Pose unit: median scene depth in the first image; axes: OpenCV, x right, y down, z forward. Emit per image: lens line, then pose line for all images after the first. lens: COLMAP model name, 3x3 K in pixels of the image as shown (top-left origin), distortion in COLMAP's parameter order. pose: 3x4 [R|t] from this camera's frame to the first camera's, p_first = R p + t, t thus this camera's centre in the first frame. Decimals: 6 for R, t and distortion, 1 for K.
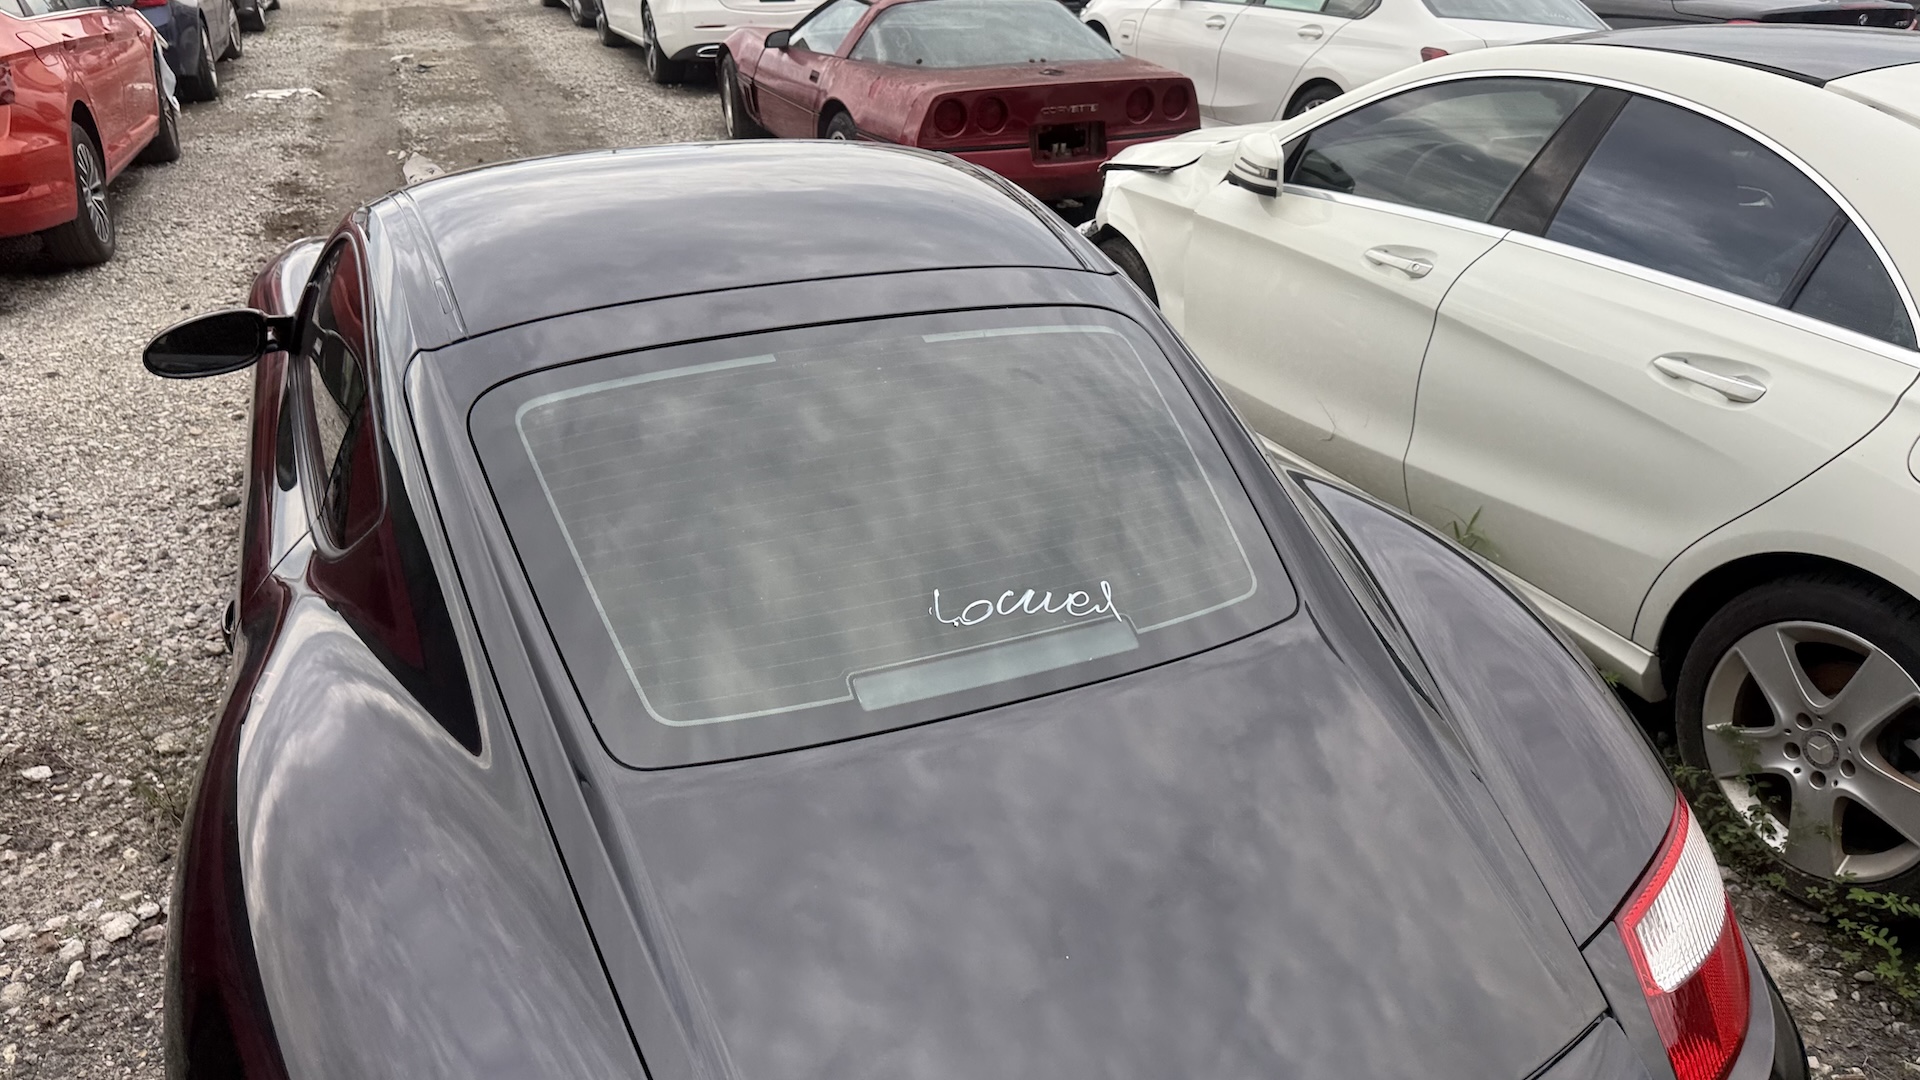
lens RADIAL K [[1359.1, 0, 969.5], [0, 1359.1, 550.7], [0, 0, 1]] dist [0.030438, -0.041950]
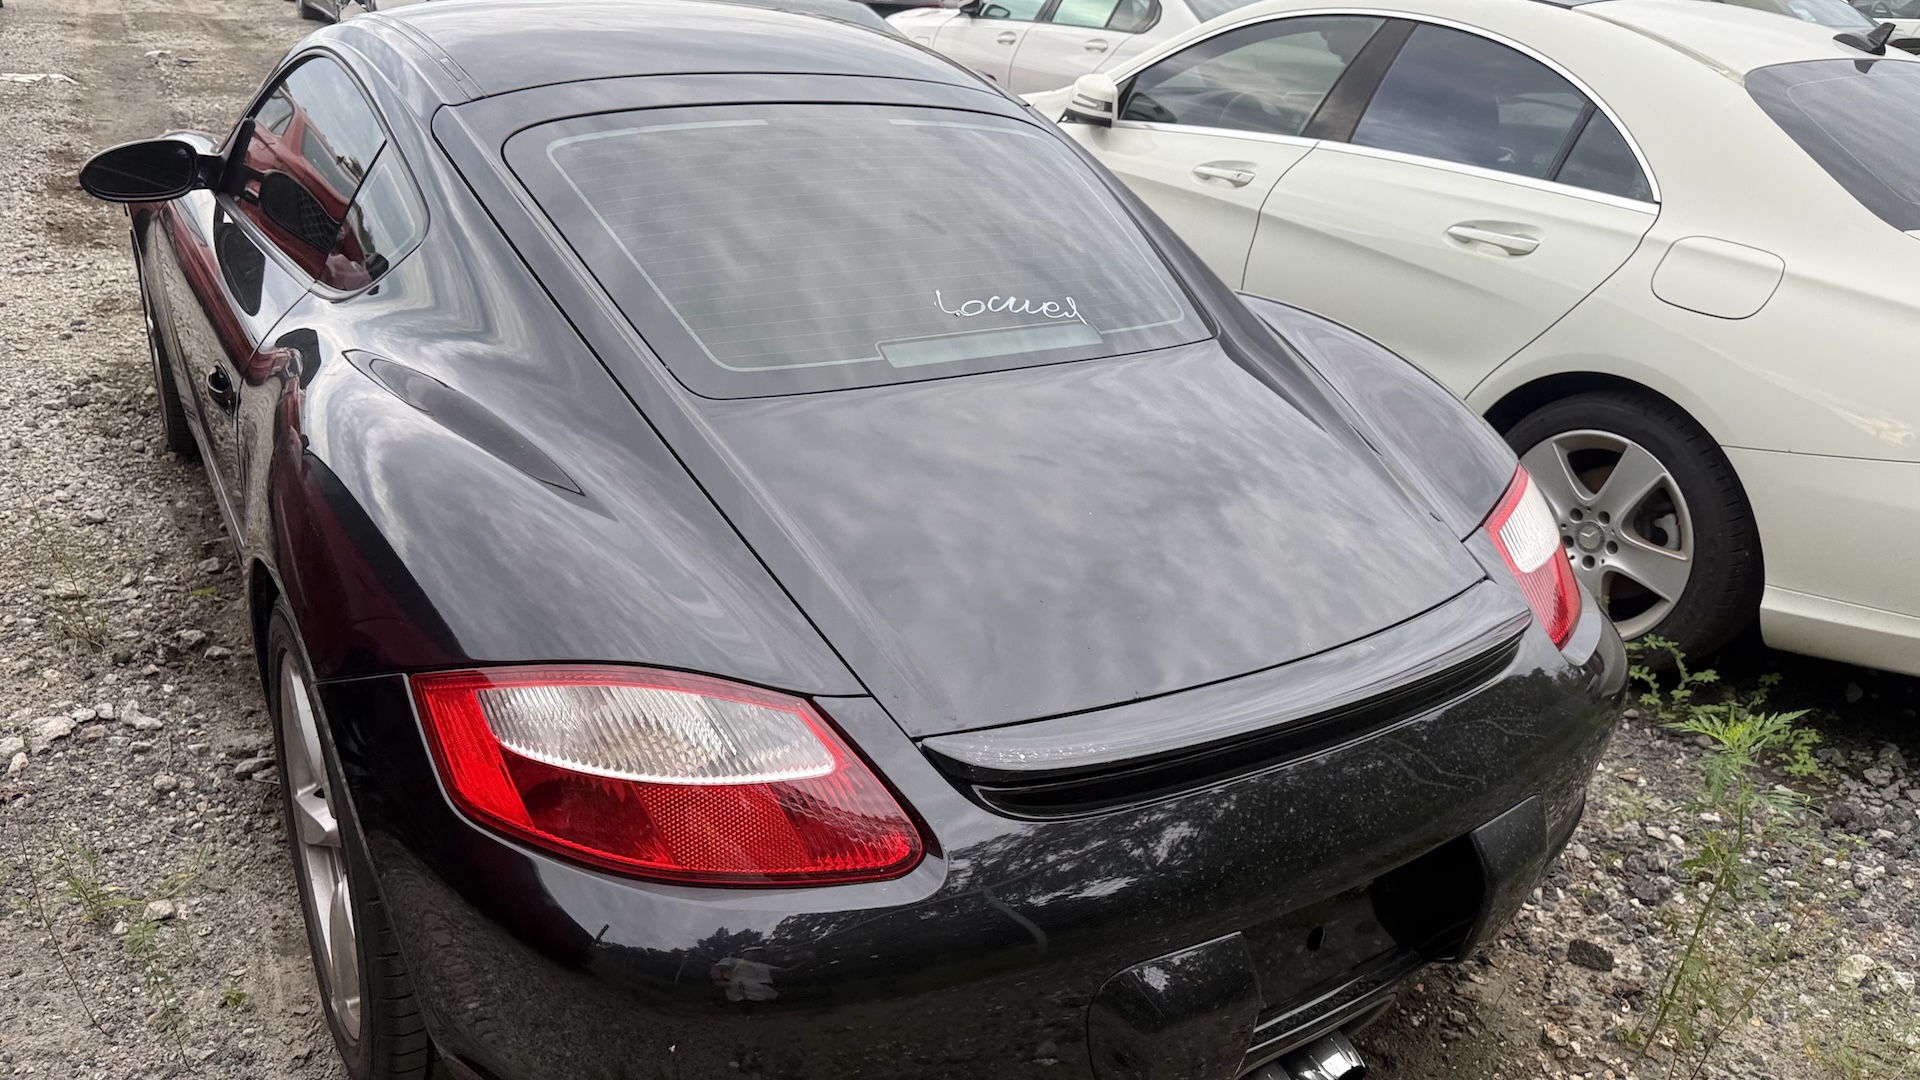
lens RADIAL K [[1359.1, 0, 945.5], [0, 1359.1, 560.6], [0, 0, 1]] dist [0.030438, -0.041950]
pose [[0.987249, -0.008559, 0.158954, -0.123680], [0.014487, 0.999241, -0.036173, 0.183969], [-0.158524, 0.038015, 0.986623, -0.097544]]
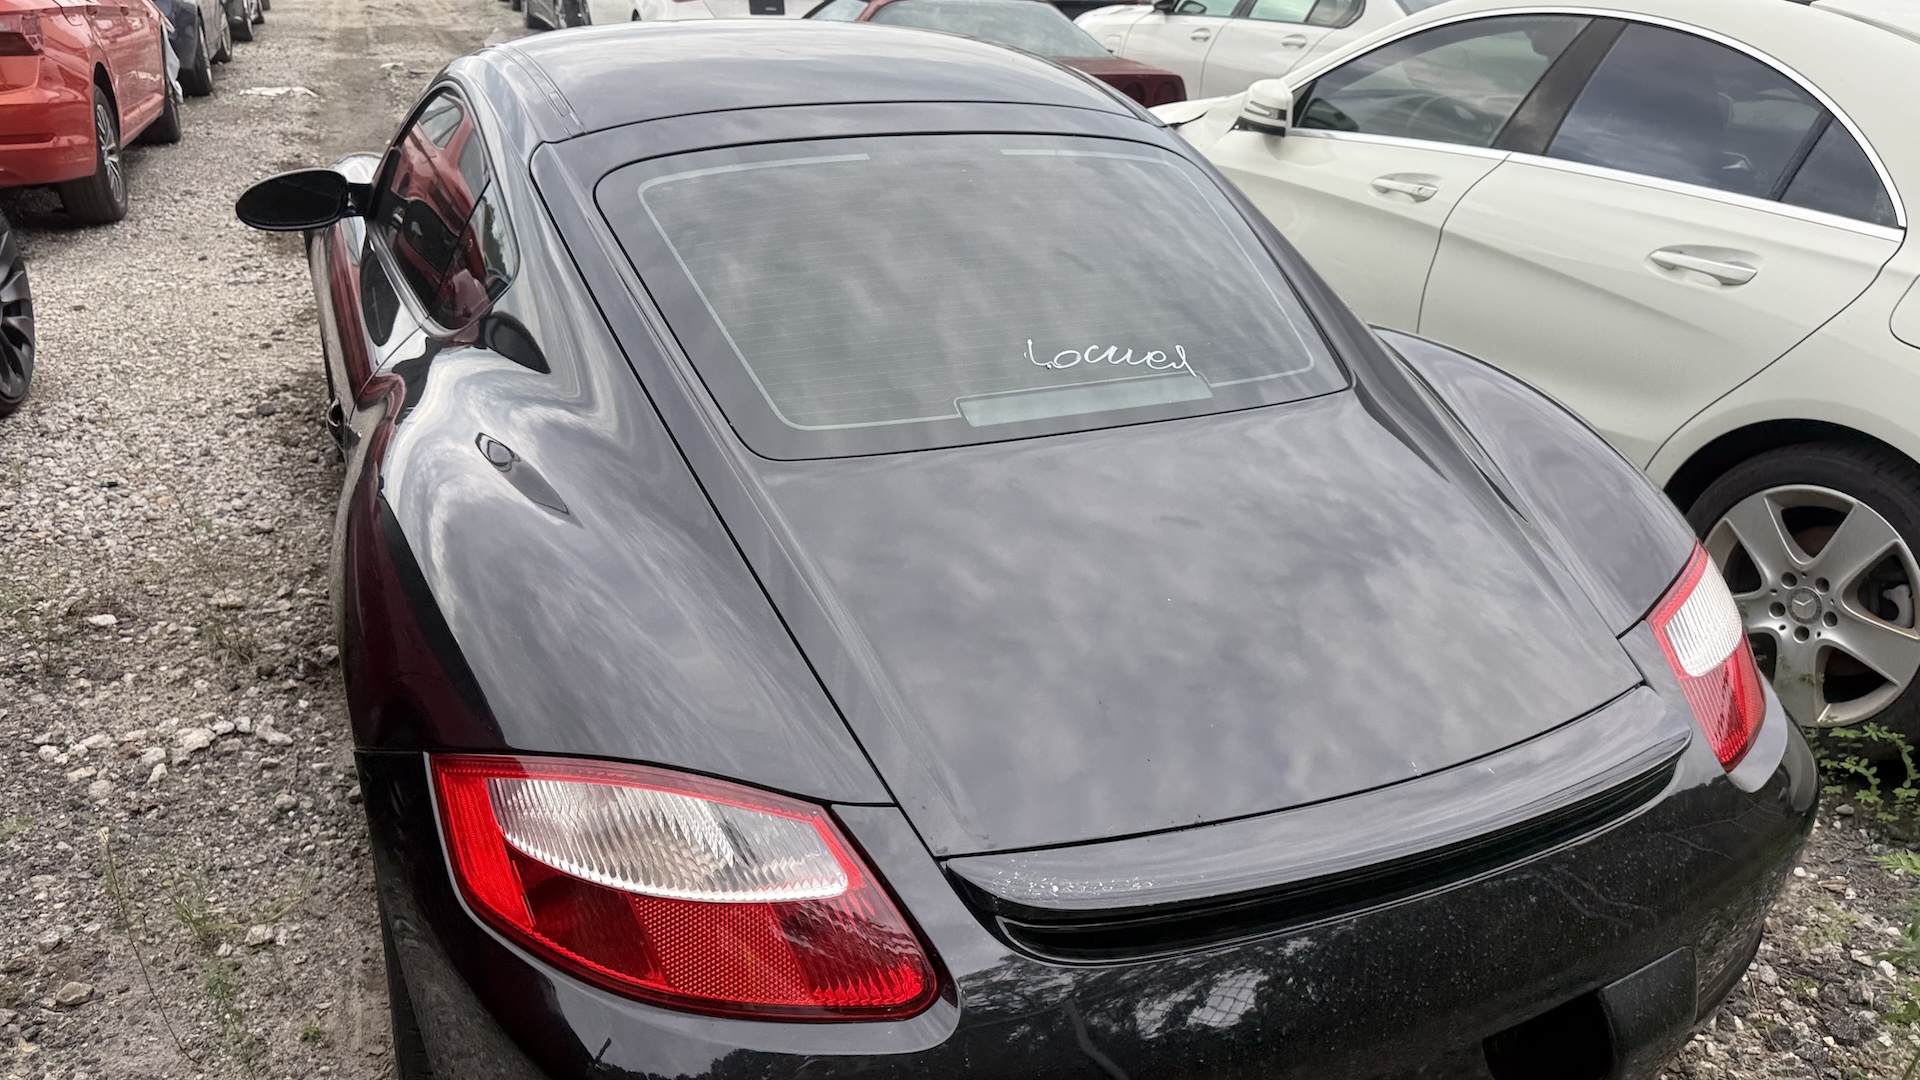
lens RADIAL K [[1359.1, 0, 939.4], [0, 1359.1, 569.9], [0, 0, 1]] dist [0.030438, -0.041950]
pose [[0.999599, 0.024679, 0.013900, -0.064830], [-0.024322, 0.999384, -0.025295, 0.146582], [-0.014516, 0.024946, 0.999583, -0.057209]]
